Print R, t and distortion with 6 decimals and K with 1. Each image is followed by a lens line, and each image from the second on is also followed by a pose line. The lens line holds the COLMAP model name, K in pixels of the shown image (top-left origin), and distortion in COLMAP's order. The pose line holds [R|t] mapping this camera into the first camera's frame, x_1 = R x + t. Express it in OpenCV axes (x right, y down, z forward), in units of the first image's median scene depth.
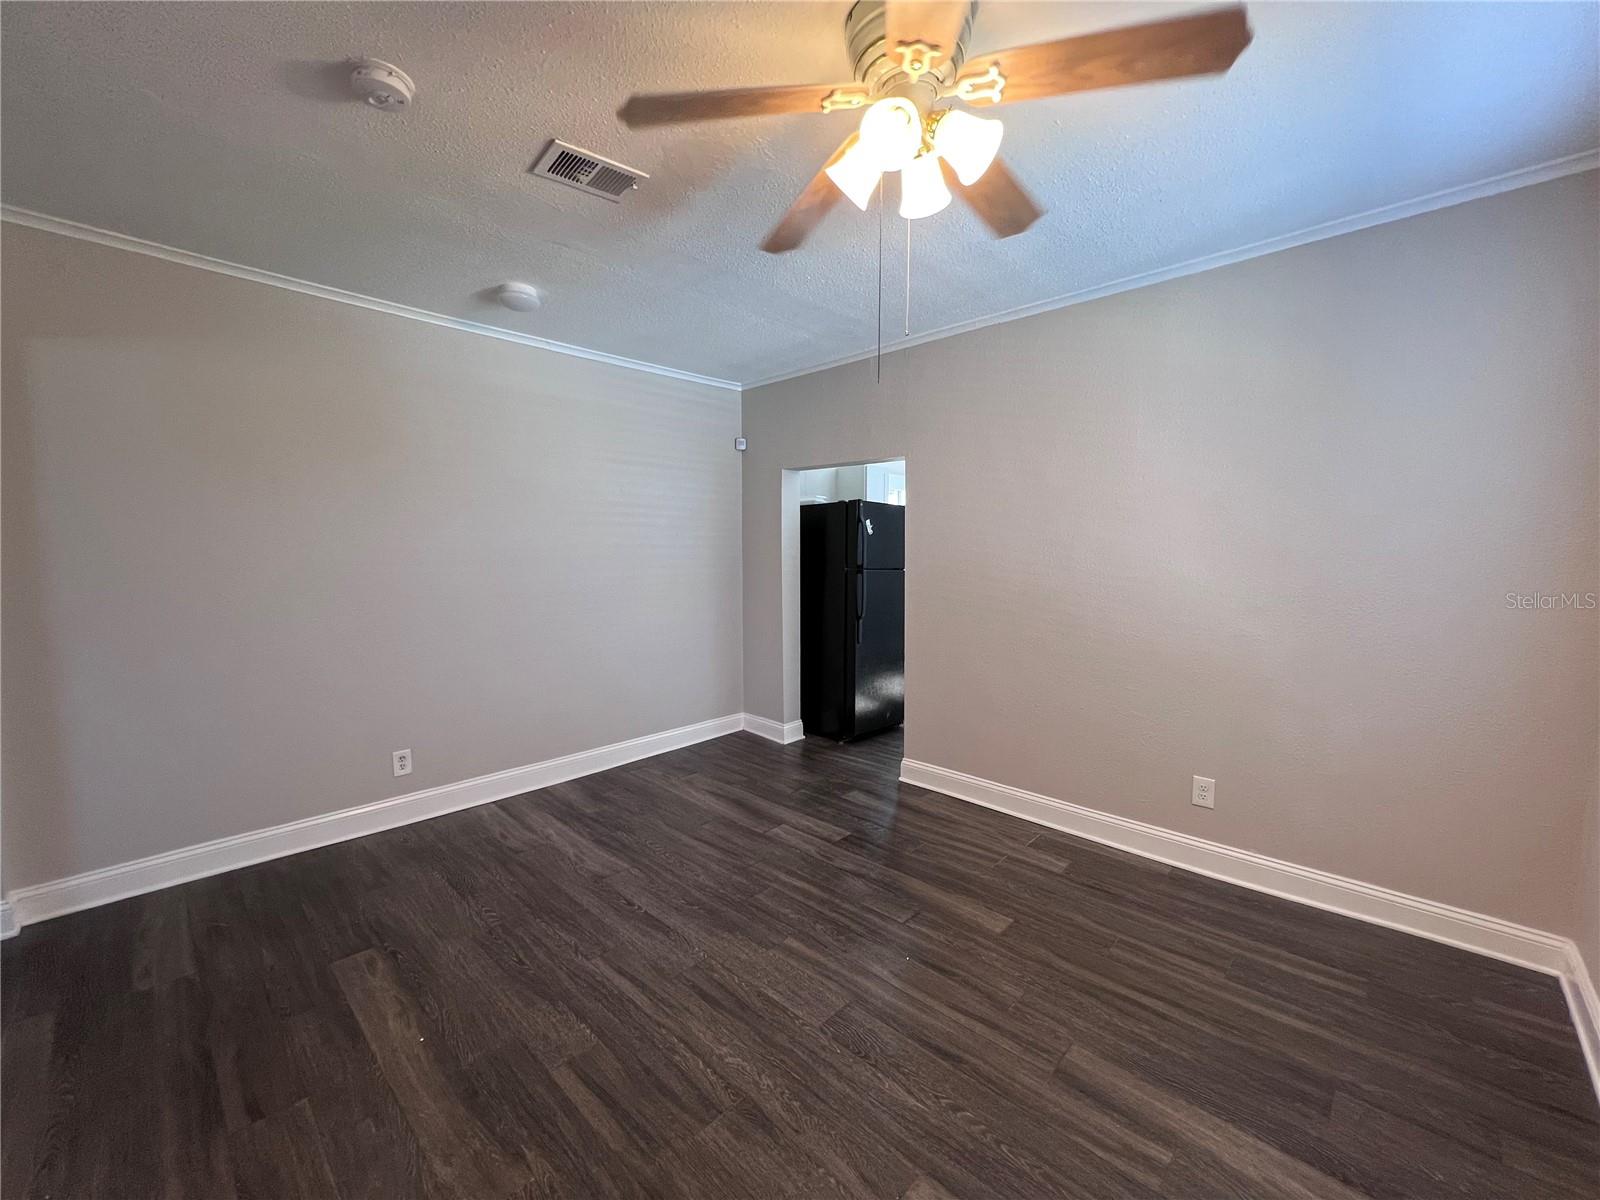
lens RADIAL K [[637.6, 0, 798.1], [0, 637.6, 603.8], [0, 0, 1]] dist [-0.000353, 0.000062]
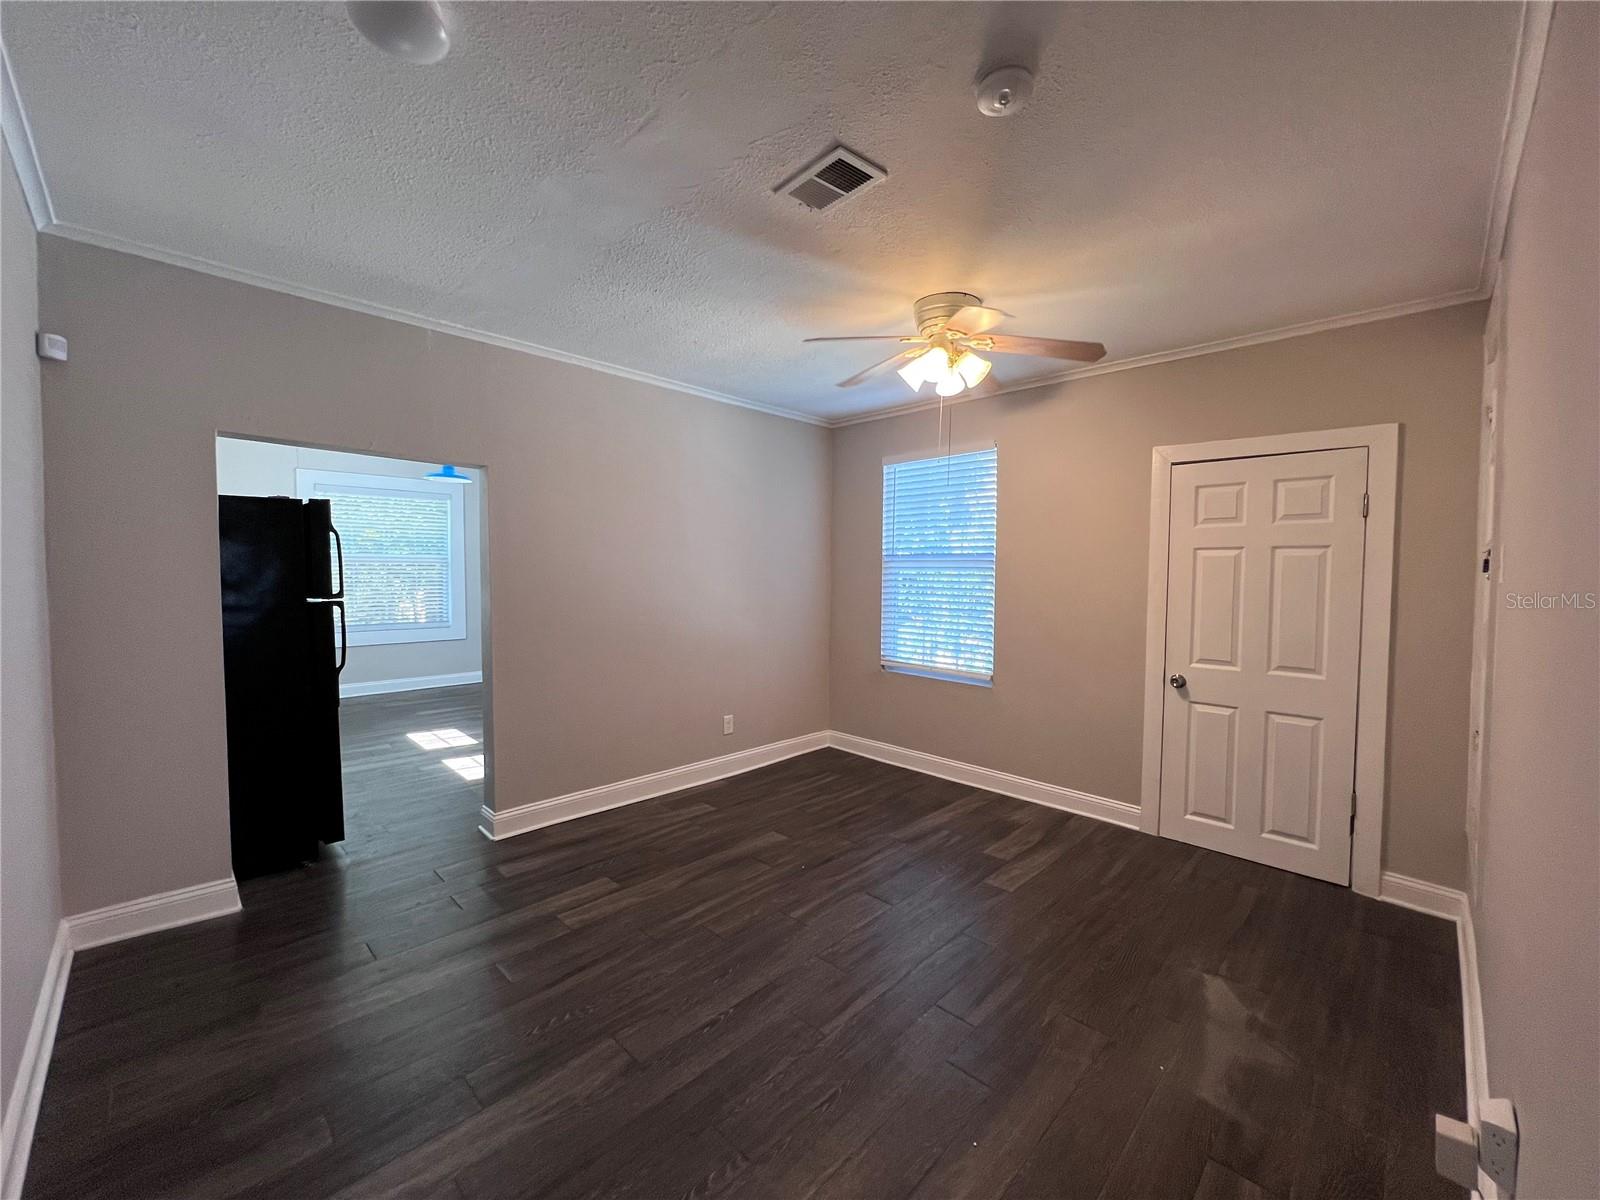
lens RADIAL K [[637.6, 0, 798.3], [0, 637.6, 598.3], [0, 0, 1]] dist [-0.000353, 0.000062]
pose [[0.016401, -0.040122, 0.999060, -1.028000], [0.077683, 0.996225, 0.038733, -0.073612], [-0.996843, 0.076975, 0.019455, 0.840405]]
